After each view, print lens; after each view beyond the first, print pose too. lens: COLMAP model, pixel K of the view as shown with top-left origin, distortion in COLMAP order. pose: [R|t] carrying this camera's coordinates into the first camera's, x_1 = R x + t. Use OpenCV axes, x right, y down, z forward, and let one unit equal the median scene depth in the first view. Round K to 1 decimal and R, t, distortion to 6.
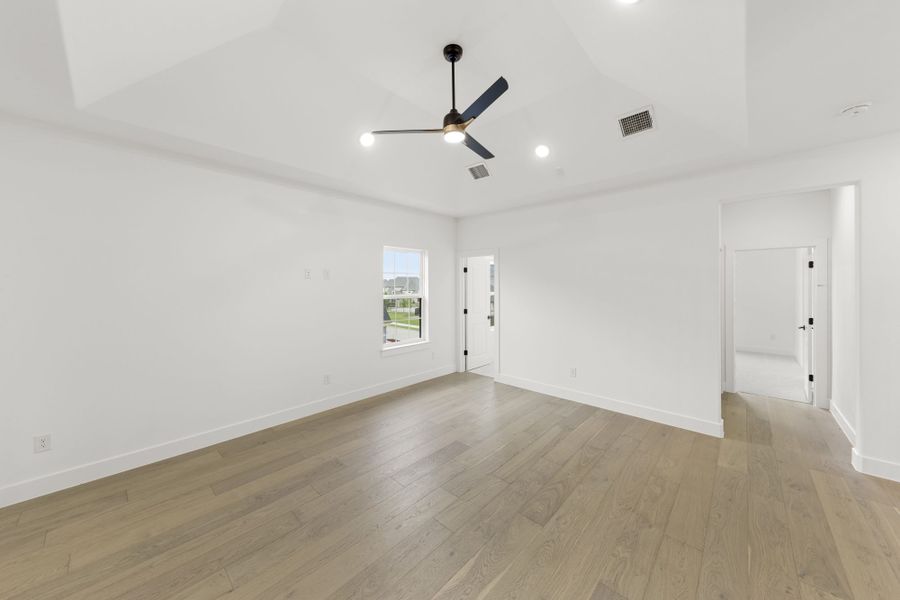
lens RADIAL K [[312.3, 0, 449.9], [0, 312.3, 292.7], [0, 0, 1]] dist [-0.000490, -0.000027]
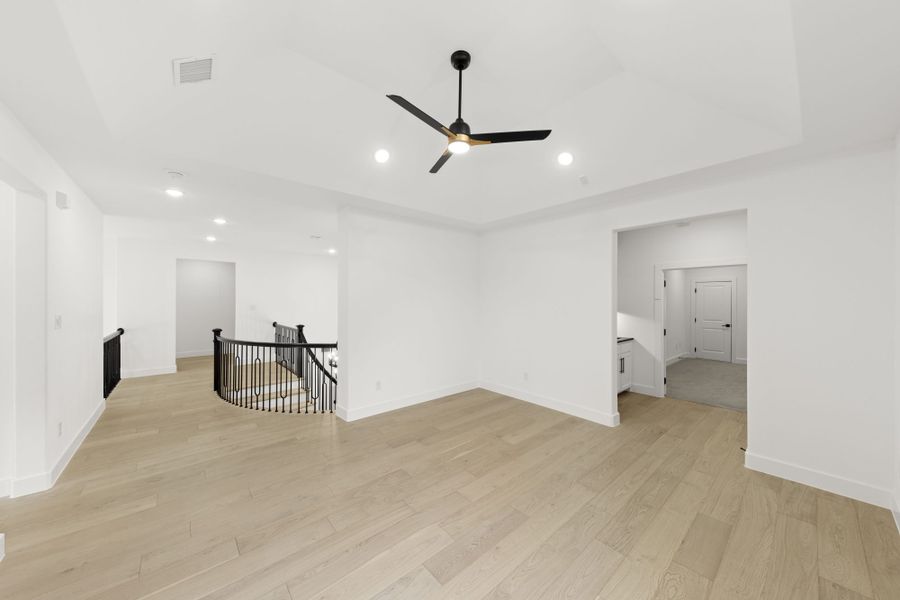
lens RADIAL K [[312.3, 0, 449.7], [0, 312.3, 297.3], [0, 0, 1]] dist [-0.000490, -0.000027]
pose [[-0.994951, -0.000672, 0.100360, -0.056152], [0.000345, 0.999949, 0.010120, -0.047510], [-0.100361, 0.010103, -0.994900, 2.015799]]
